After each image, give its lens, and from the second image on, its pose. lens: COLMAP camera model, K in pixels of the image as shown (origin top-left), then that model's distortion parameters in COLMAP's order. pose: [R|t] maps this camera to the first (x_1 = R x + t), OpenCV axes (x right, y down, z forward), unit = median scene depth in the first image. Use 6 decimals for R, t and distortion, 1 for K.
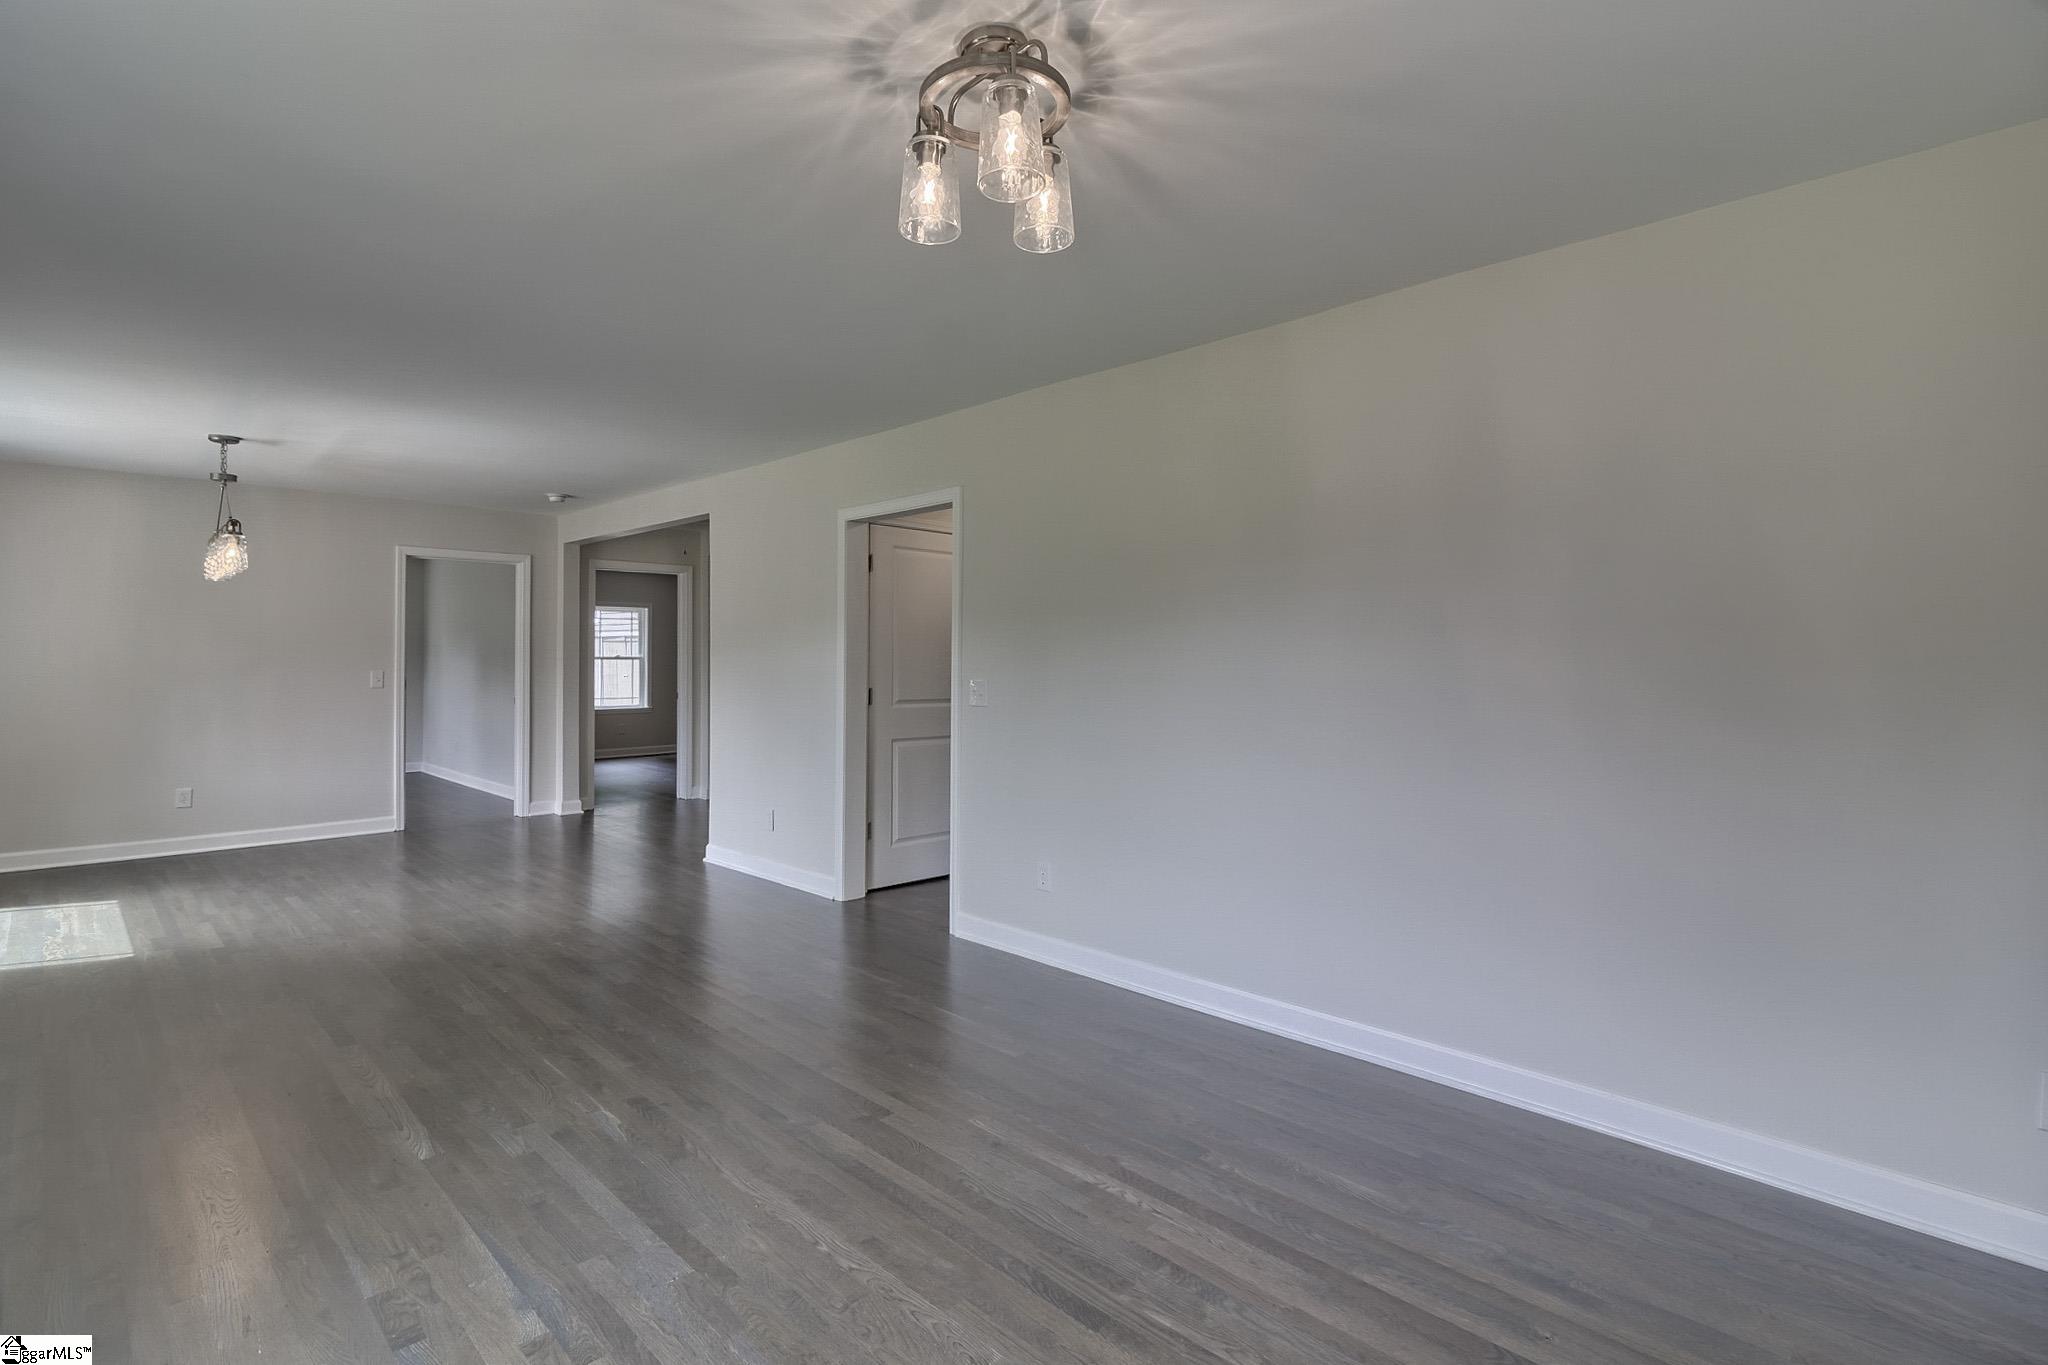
lens RADIAL K [[979.9, 0, 1027.7], [0, 979.9, 654.9], [0, 0, 1]] dist [-0.000197, 0.000034]
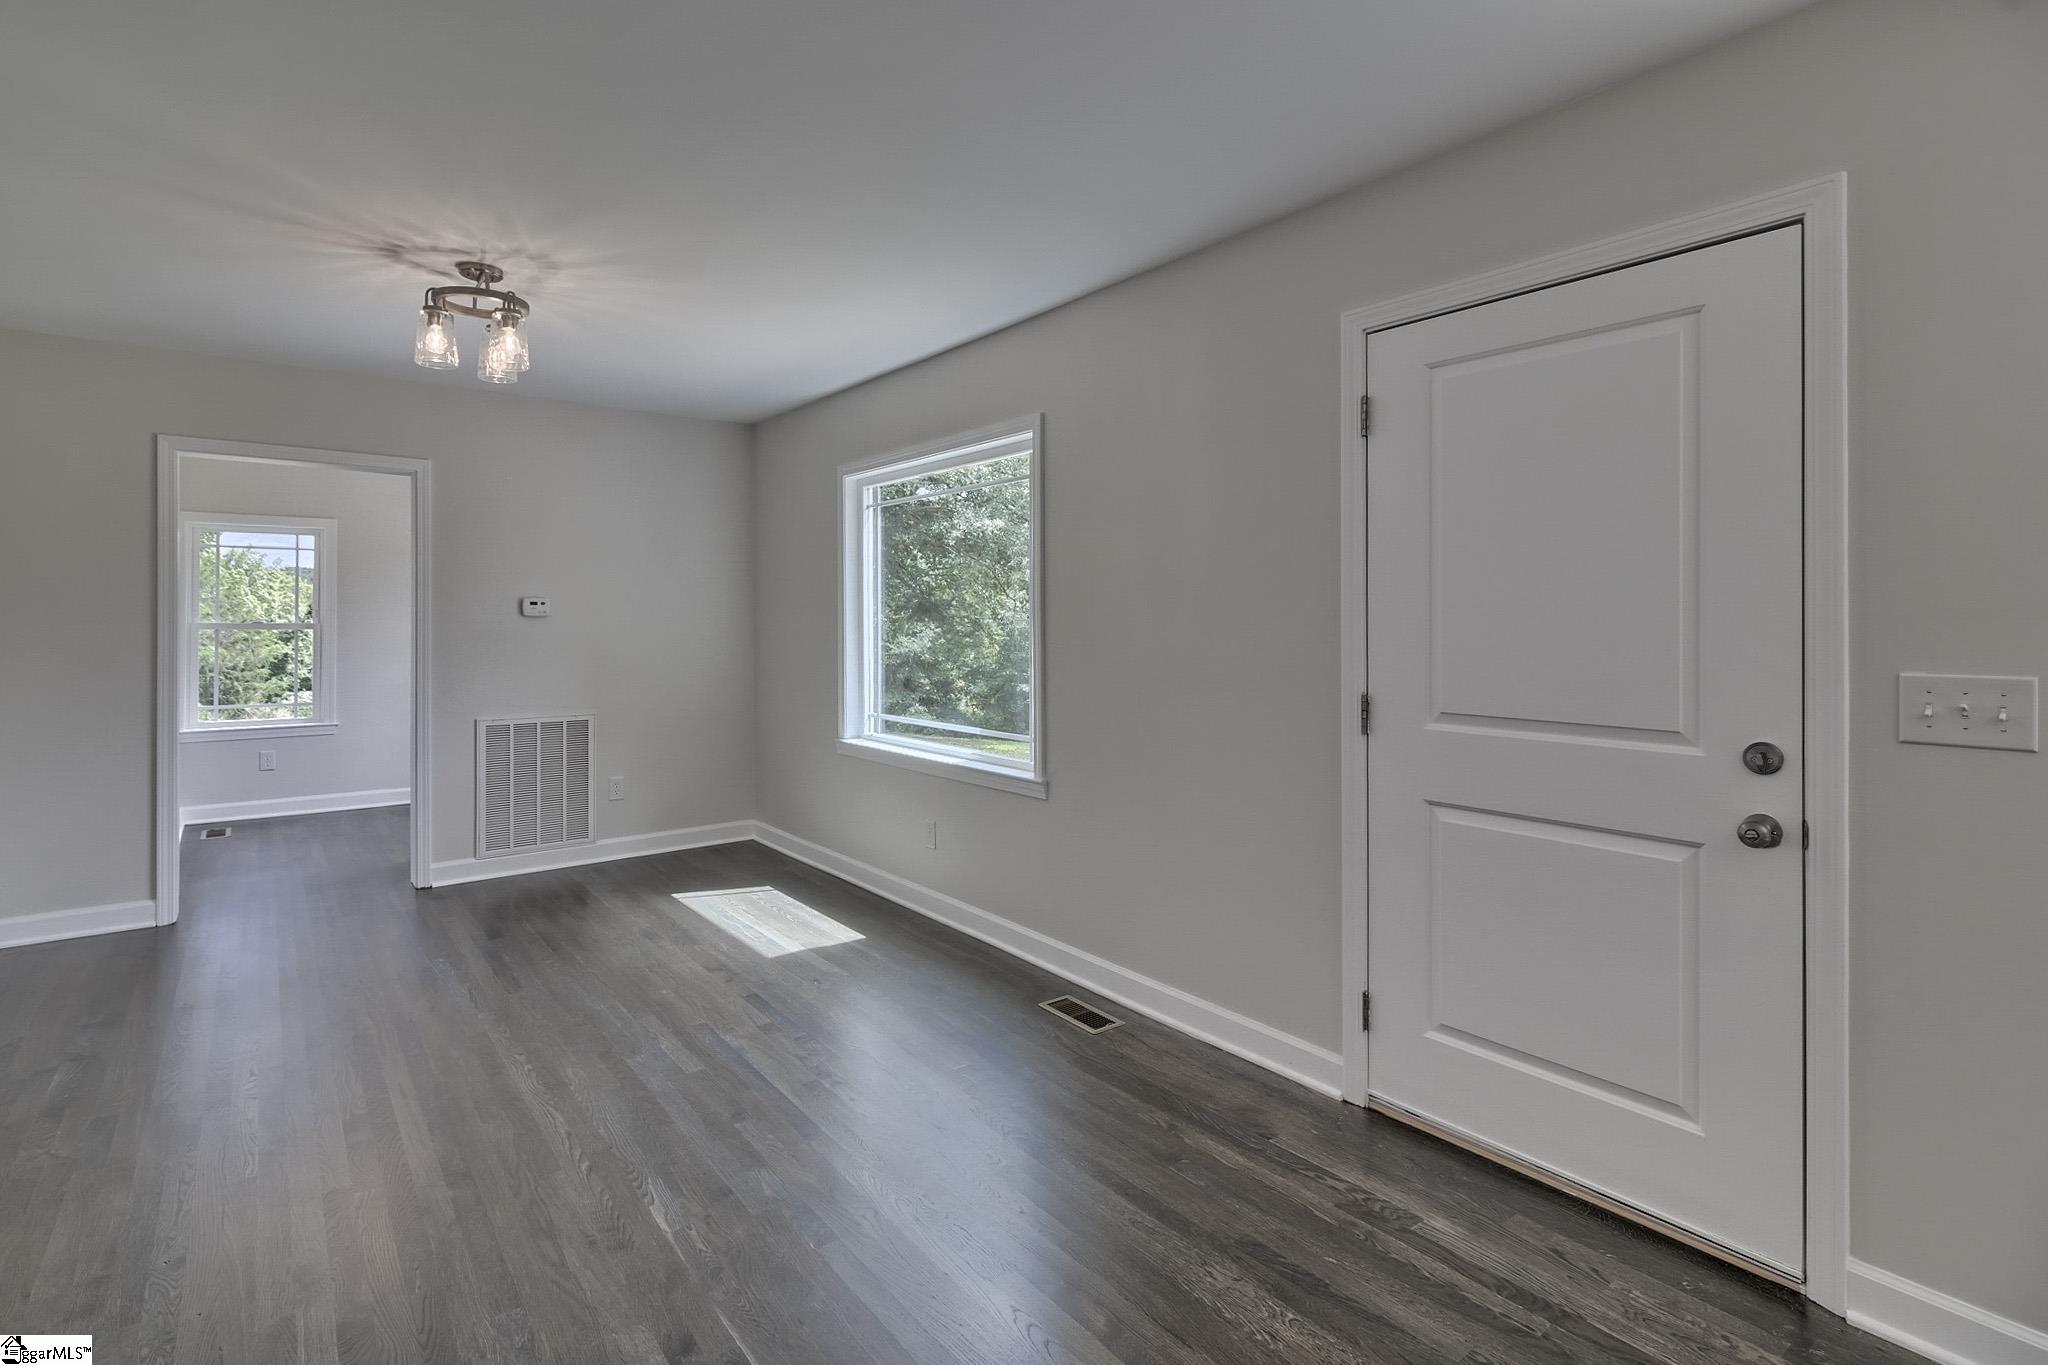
lens RADIAL K [[976.1, 0, 1012.5], [0, 976.1, 618.2], [0, 0, 1]] dist [0.001345, -0.000512]
pose [[-0.991138, -0.002021, 0.132820, -0.927582], [-0.003094, 0.999964, -0.007878, 0.006518], [-0.132799, -0.008219, -0.991109, 2.001705]]
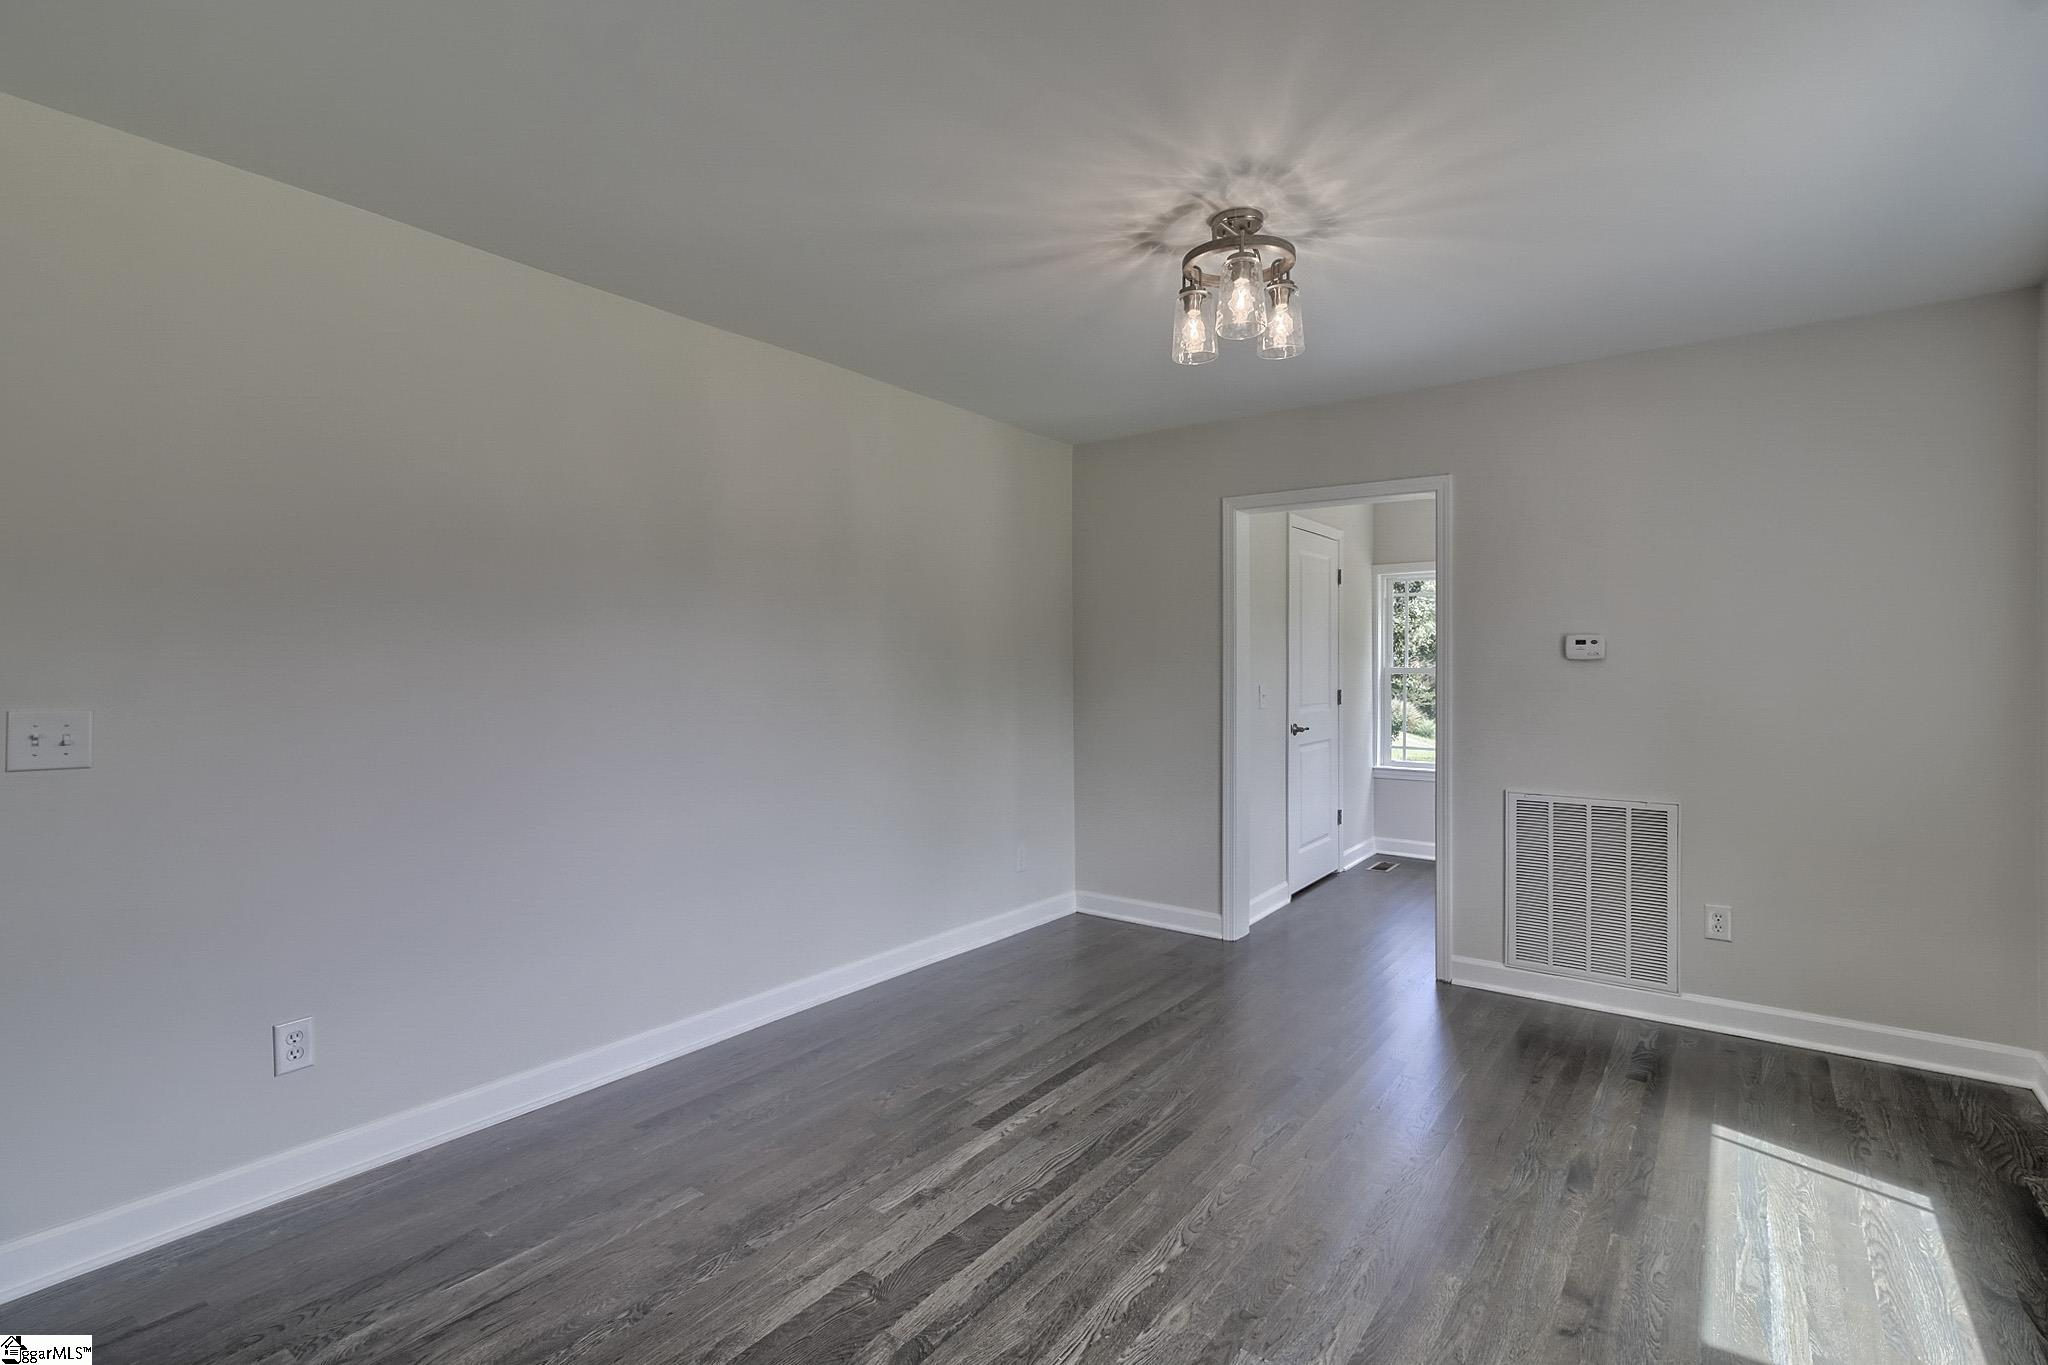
lens RADIAL K [[959.7, 0, 997.9], [0, 959.7, 667.8], [0, 0, 1]] dist [-0.000832, -0.000355]
pose [[-0.120006, -0.005569, 0.992758, -1.025259], [-0.005663, 0.999972, 0.004925, 0.000059], [-0.992757, -0.005031, -0.120034, 1.152618]]
